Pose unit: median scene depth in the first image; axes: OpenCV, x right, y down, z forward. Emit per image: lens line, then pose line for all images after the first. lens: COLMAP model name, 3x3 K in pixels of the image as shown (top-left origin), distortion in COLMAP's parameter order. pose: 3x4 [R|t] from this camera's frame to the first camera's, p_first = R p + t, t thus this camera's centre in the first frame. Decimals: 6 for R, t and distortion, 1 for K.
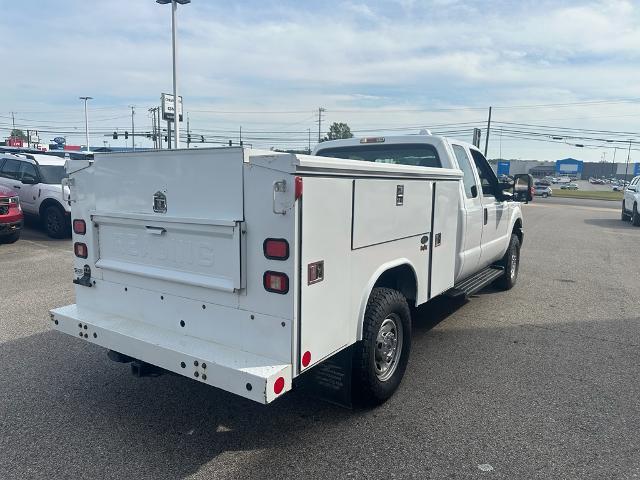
lens RADIAL K [[459.2, 0, 325.3], [0, 459.2, 241.6], [0, 0, 1]] dist [0.004399, -0.007312]
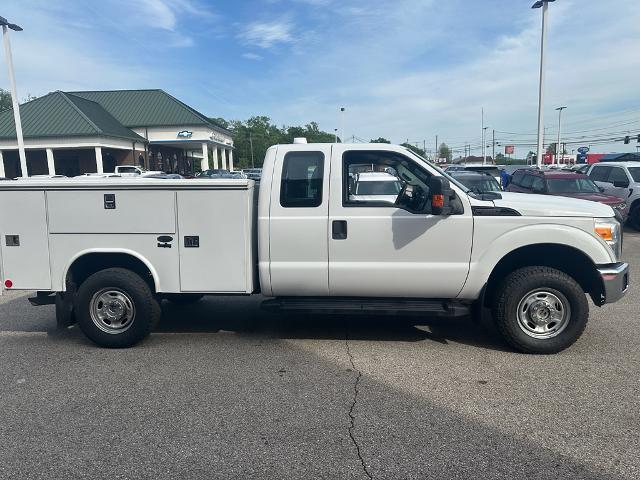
lens RADIAL K [[459.2, 0, 325.3], [0, 459.2, 241.6], [0, 0, 1]] dist [0.004399, -0.007312]
pose [[0.480039, 0.082150, -0.873392, 1.445412], [-0.098995, 0.994319, 0.039114, -0.084943], [0.871644, 0.067685, 0.485444, 0.756801]]
